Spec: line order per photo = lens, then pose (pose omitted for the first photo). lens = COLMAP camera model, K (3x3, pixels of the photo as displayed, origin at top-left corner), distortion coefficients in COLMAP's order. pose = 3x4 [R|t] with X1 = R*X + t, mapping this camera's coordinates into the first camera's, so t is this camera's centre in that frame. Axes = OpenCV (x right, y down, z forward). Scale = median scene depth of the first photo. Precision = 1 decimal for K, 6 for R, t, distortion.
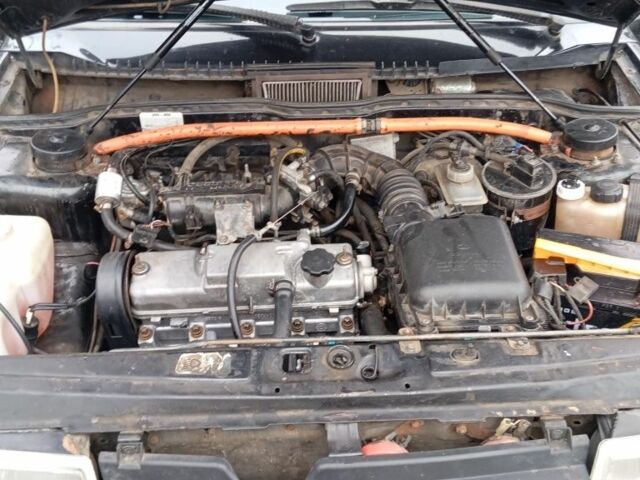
lens RADIAL K [[682.5, 0, 320.0], [0, 682.5, 240.0], [0, 0, 1]] dist [0.071140, -0.148569]
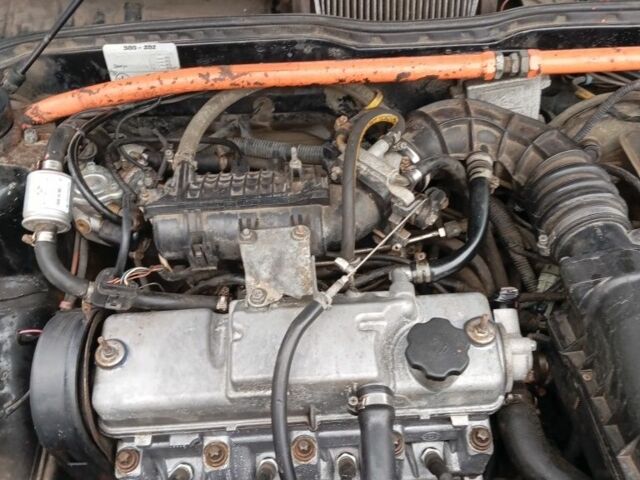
lens RADIAL K [[682.5, 0, 320.0], [0, 682.5, 240.0], [0, 0, 1]] dist [0.071140, -0.148569]
pose [[0.999730, -0.010449, -0.020776, -0.076068], [0.013861, 0.985070, 0.171593, -0.132319], [0.018673, -0.171835, 0.984949, 0.444547]]
